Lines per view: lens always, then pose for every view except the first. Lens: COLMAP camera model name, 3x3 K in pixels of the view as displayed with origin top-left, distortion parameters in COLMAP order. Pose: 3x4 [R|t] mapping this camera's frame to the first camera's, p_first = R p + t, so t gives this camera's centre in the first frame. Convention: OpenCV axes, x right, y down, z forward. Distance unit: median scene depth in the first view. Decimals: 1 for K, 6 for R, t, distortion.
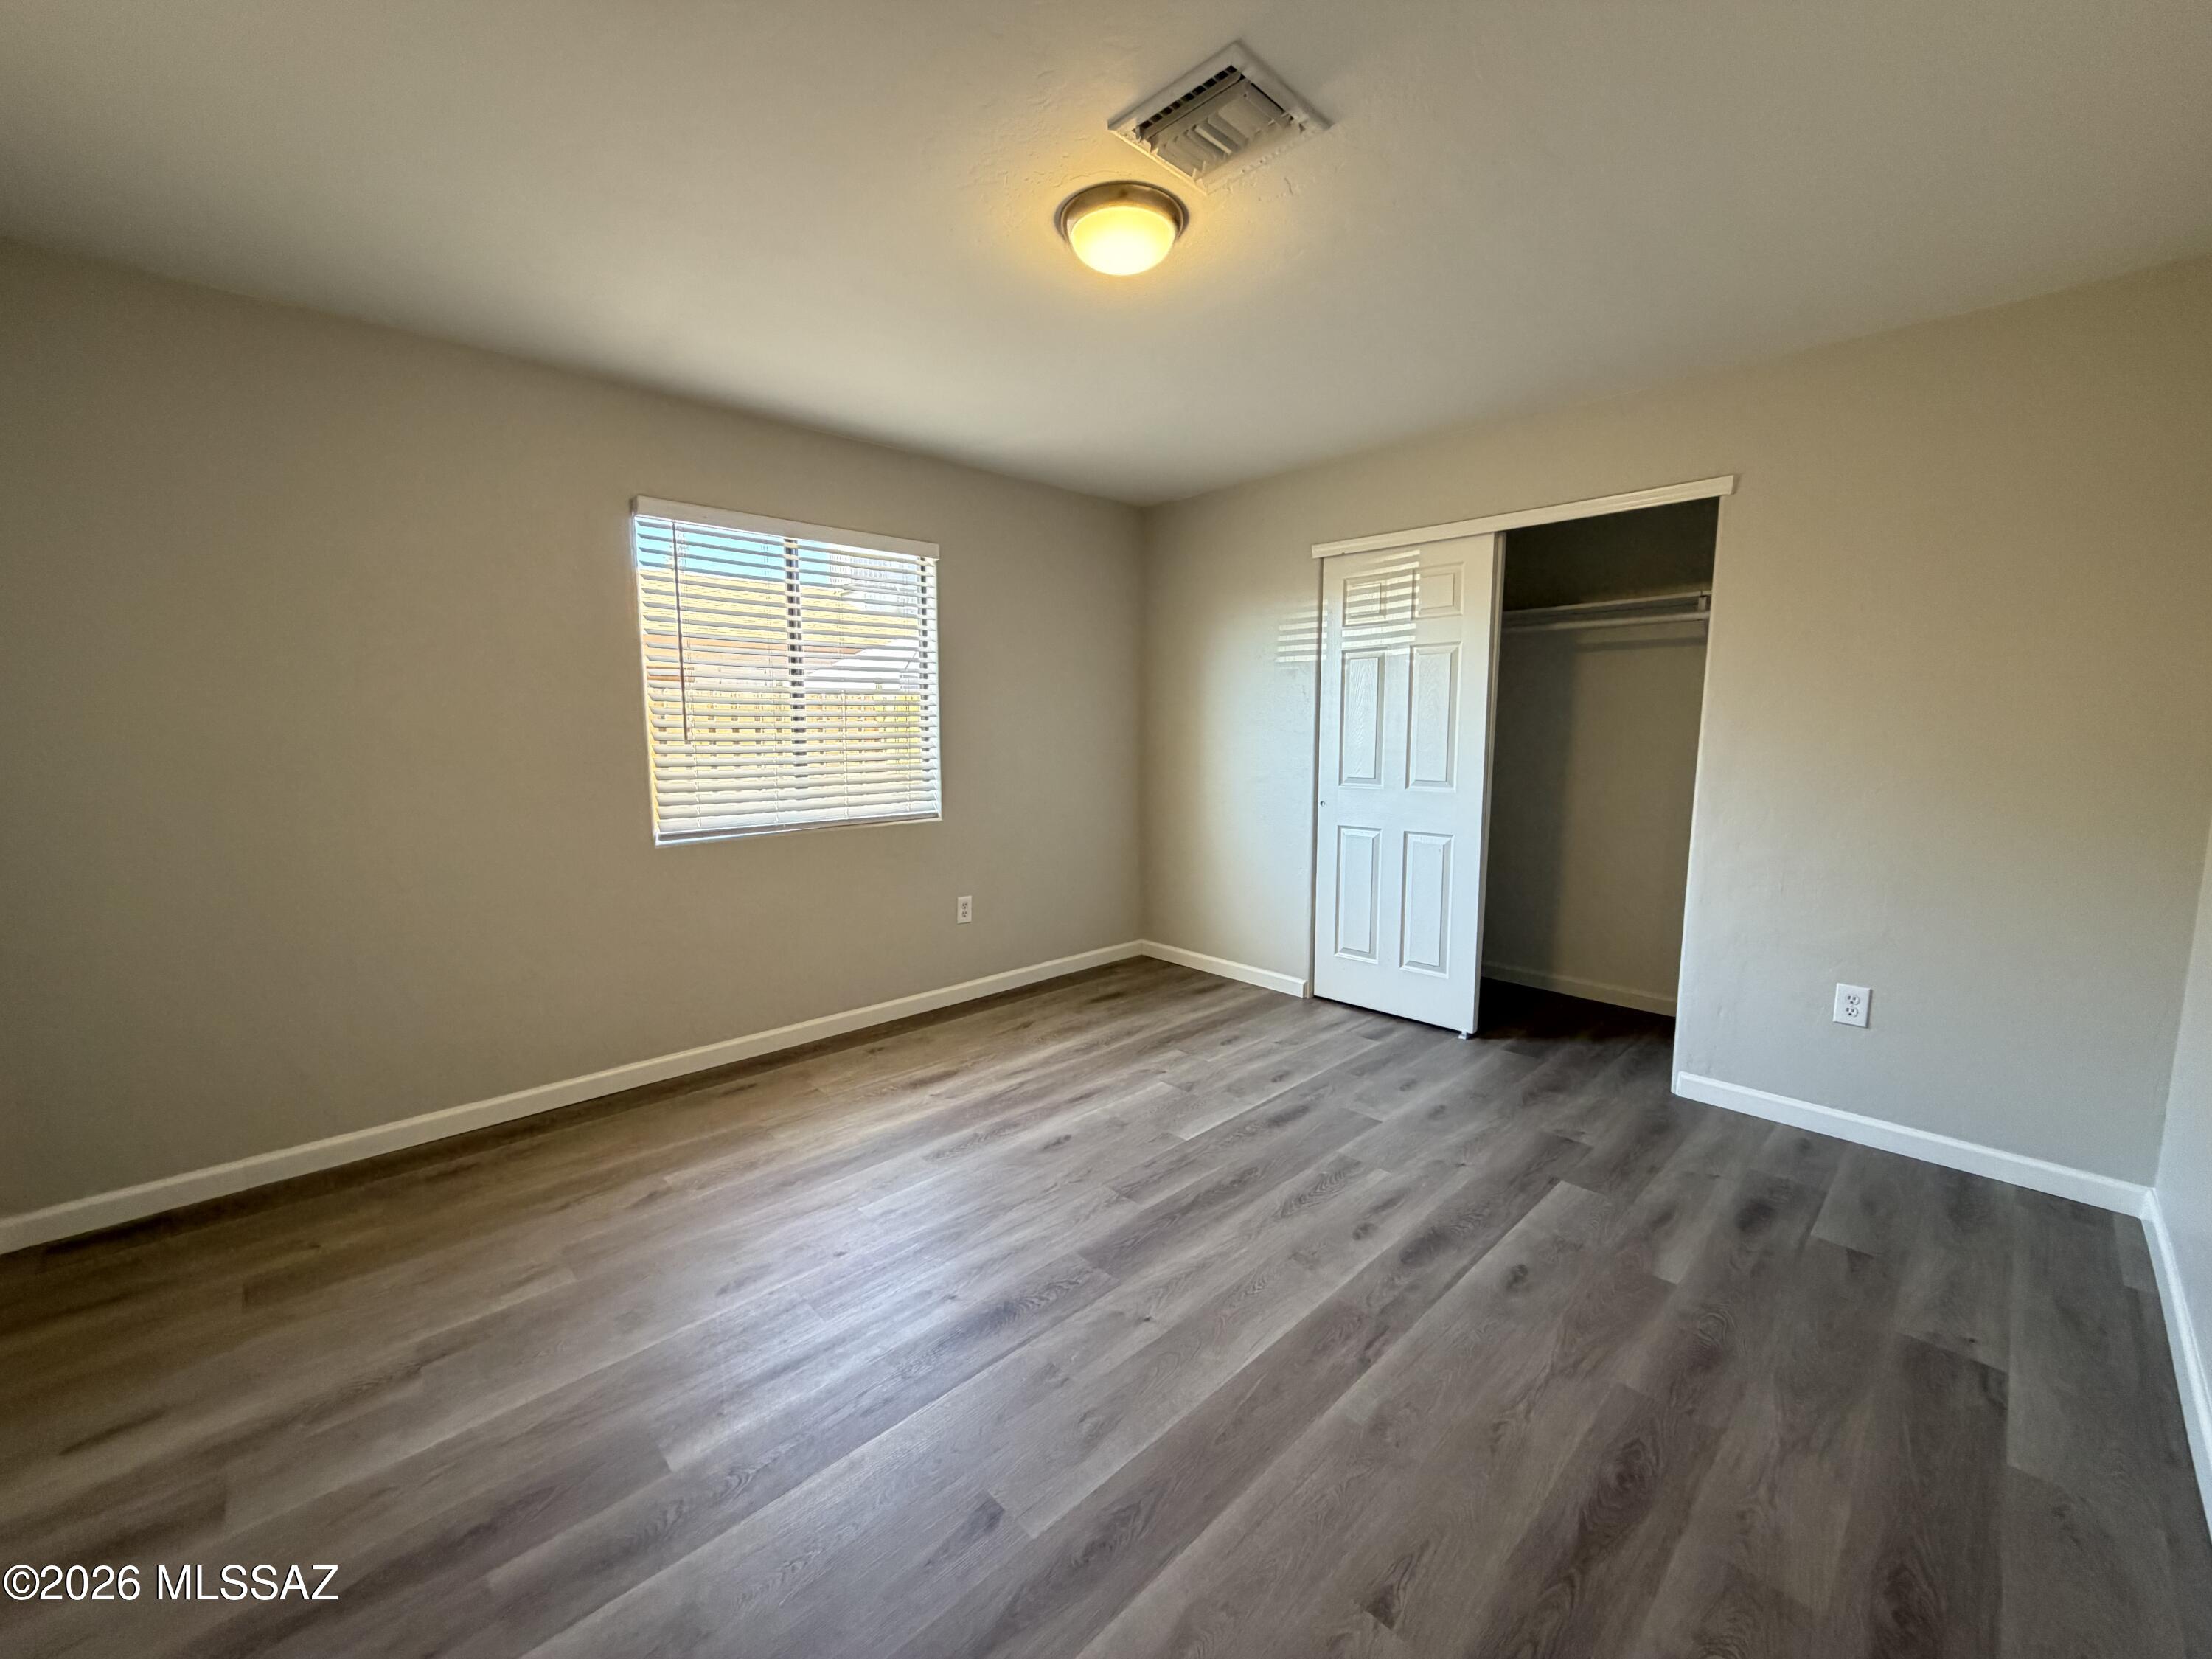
lens RADIAL K [[881.9, 0, 1100.5], [0, 881.9, 822.4], [0, 0, 1]] dist [0.003035, -0.001368]
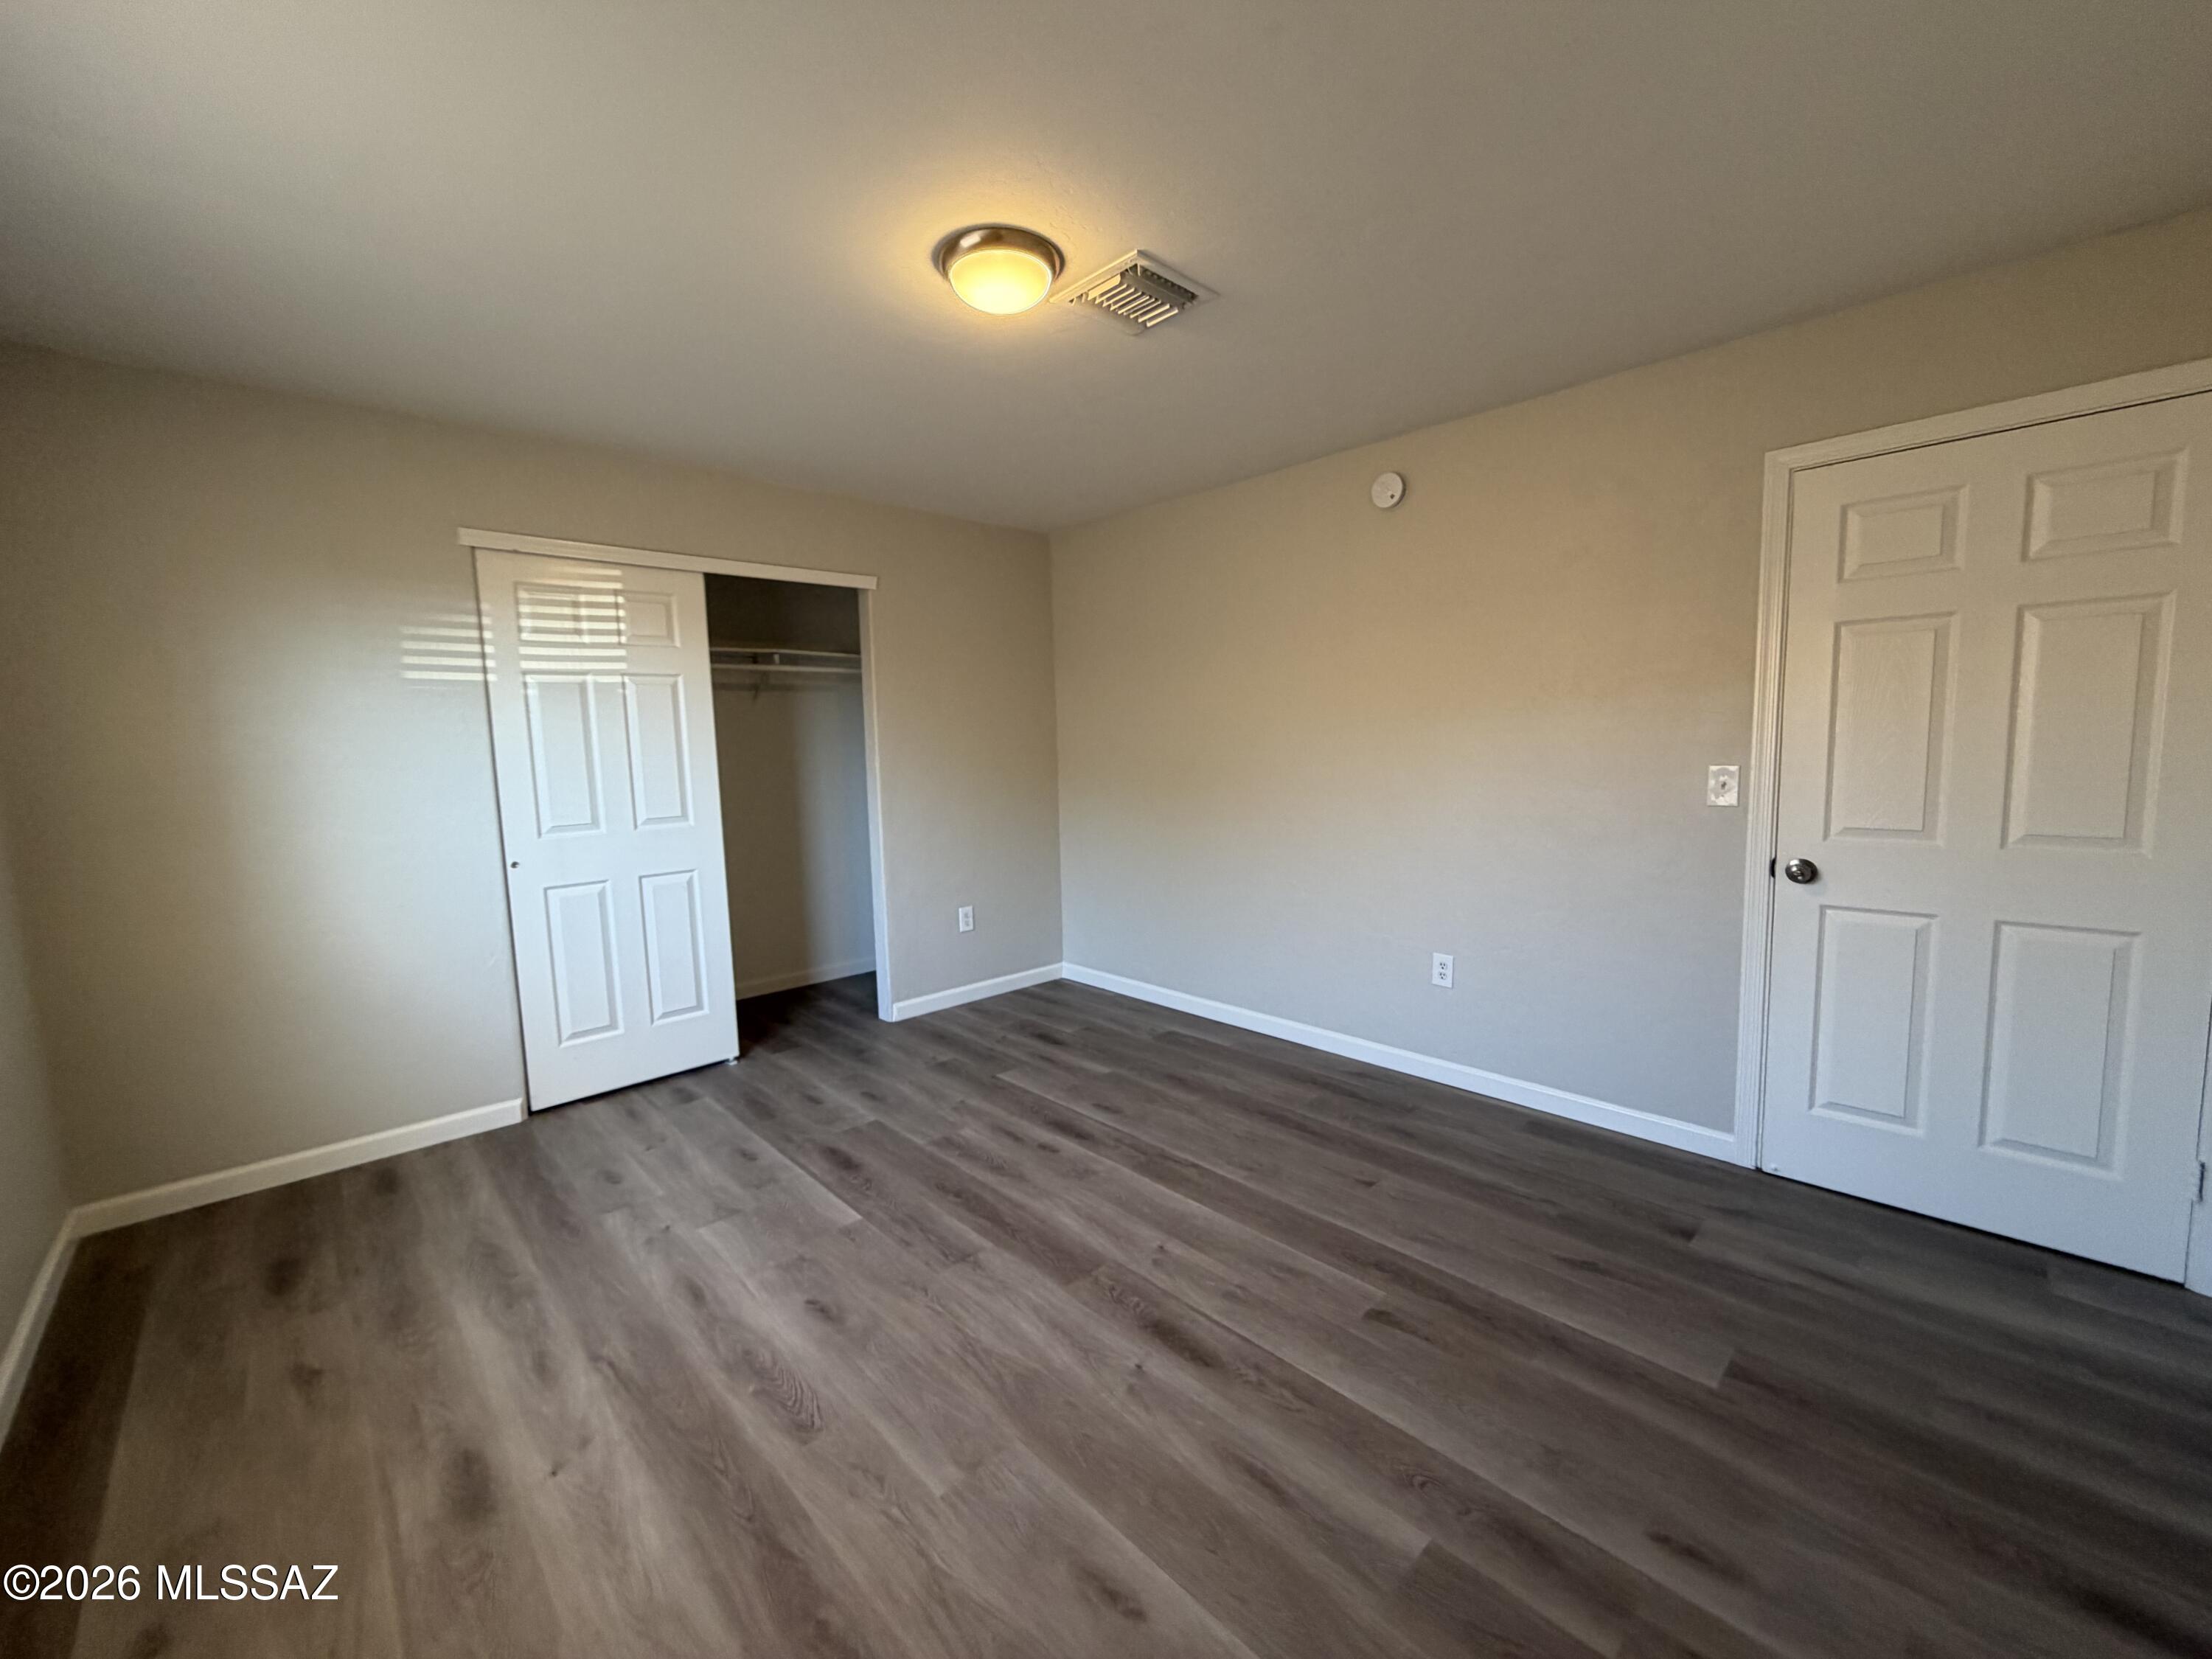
lens RADIAL K [[881.9, 0, 1097.8], [0, 881.9, 828.9], [0, 0, 1]] dist [0.003035, -0.001368]
pose [[0.010867, -0.100014, 0.994927, -0.672968], [0.137696, 0.985656, 0.097578, -0.076110], [-0.990415, 0.135937, 0.024483, 0.611399]]
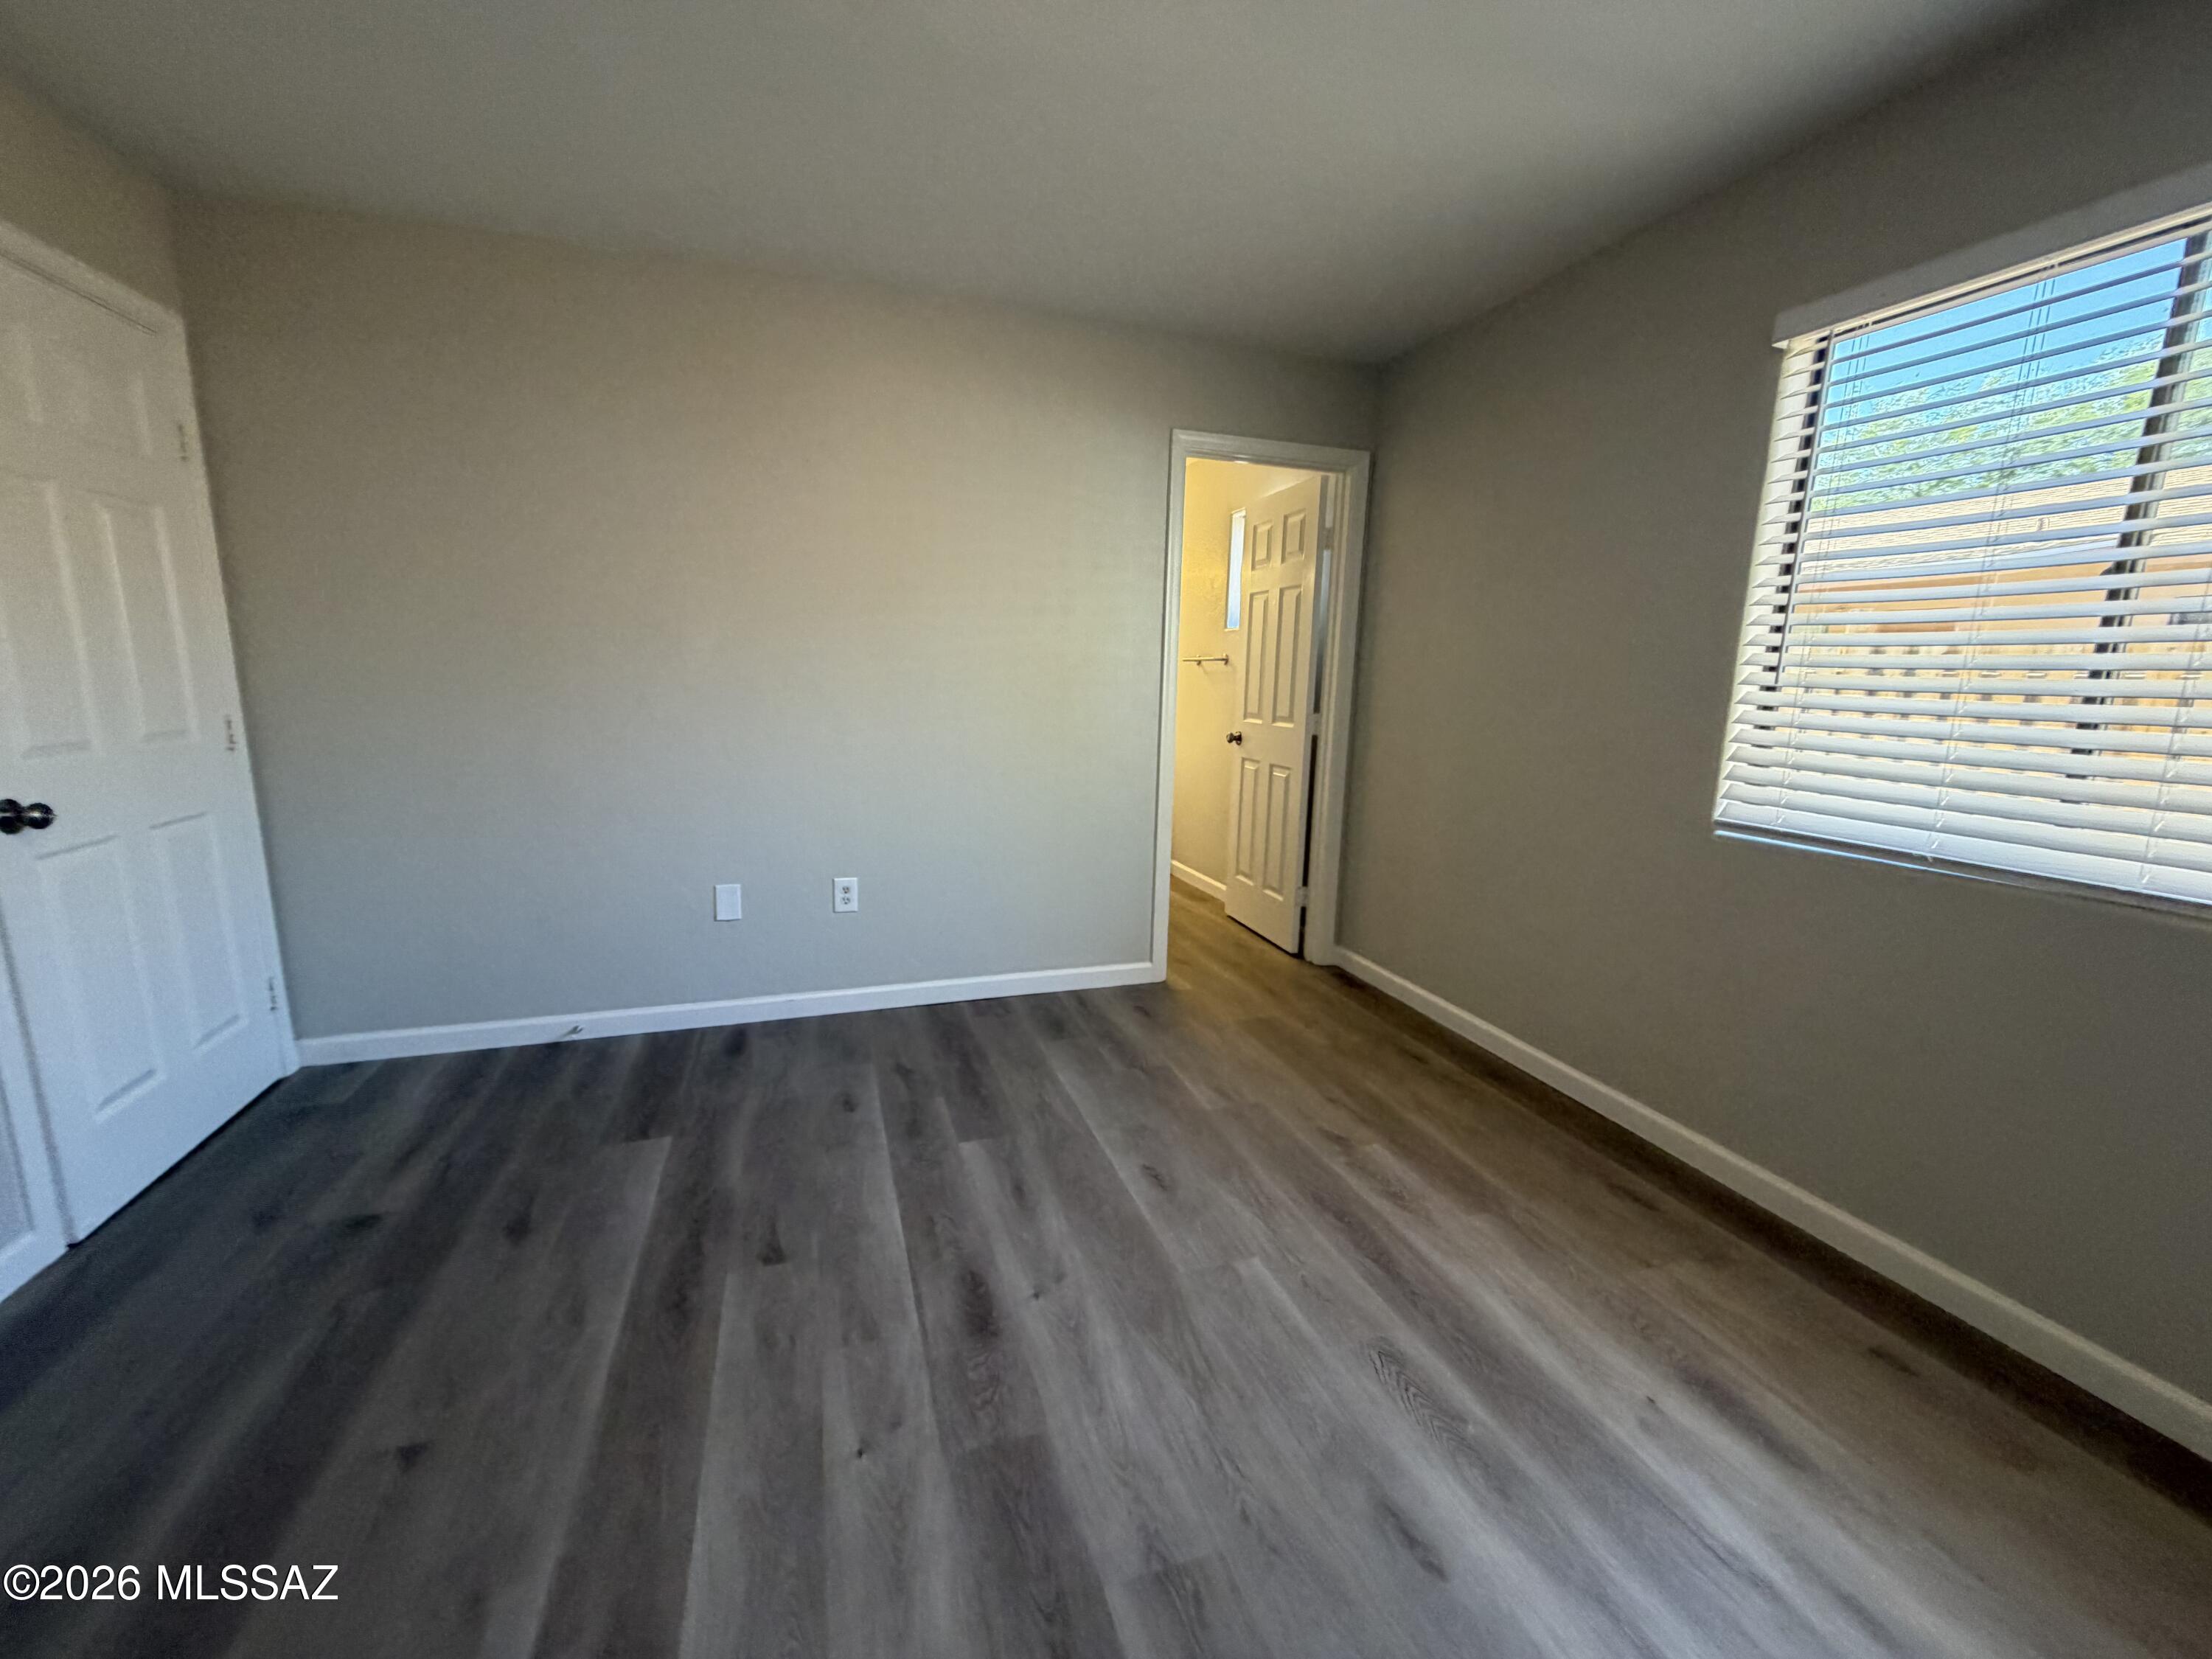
lens RADIAL K [[881.9, 0, 1103.0], [0, 881.9, 825.5], [0, 0, 1]] dist [0.003035, -0.001368]
pose [[-0.425510, 0.147126, -0.892914, 0.339367], [-0.123188, 0.968094, 0.218218, -0.075754], [0.896530, 0.202850, -0.393810, 0.850804]]
